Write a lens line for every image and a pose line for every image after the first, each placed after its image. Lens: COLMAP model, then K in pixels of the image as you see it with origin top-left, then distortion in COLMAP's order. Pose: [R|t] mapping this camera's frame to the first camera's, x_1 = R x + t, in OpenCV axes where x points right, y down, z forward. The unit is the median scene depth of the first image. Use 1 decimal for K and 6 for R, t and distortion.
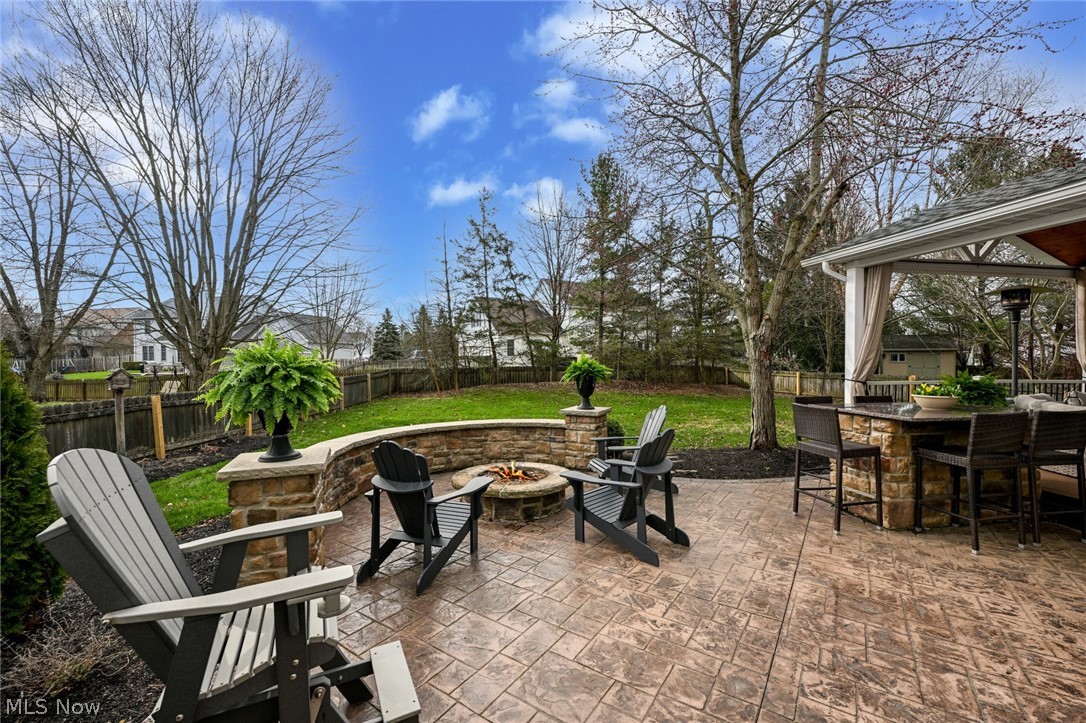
lens RADIAL K [[438.1, 0, 543.0], [0, 438.1, 361.5], [0, 0, 1]] dist [-0.001180, 0.000056]
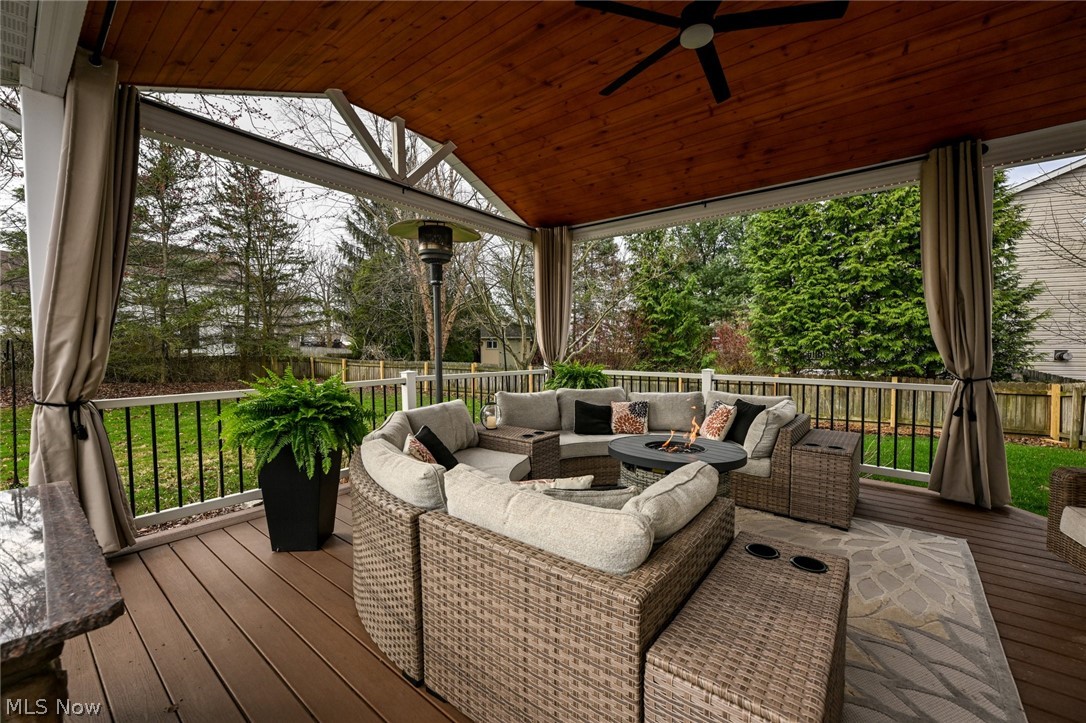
lens RADIAL K [[438.1, 0, 543.0], [0, 438.1, 361.5], [0, 0, 1]] dist [-0.001180, 0.000056]
pose [[0.738059, -0.029521, 0.674090, 0.691087], [0.011513, 0.999448, 0.031164, 0.003037], [-0.674638, -0.015240, 0.737992, 0.398327]]
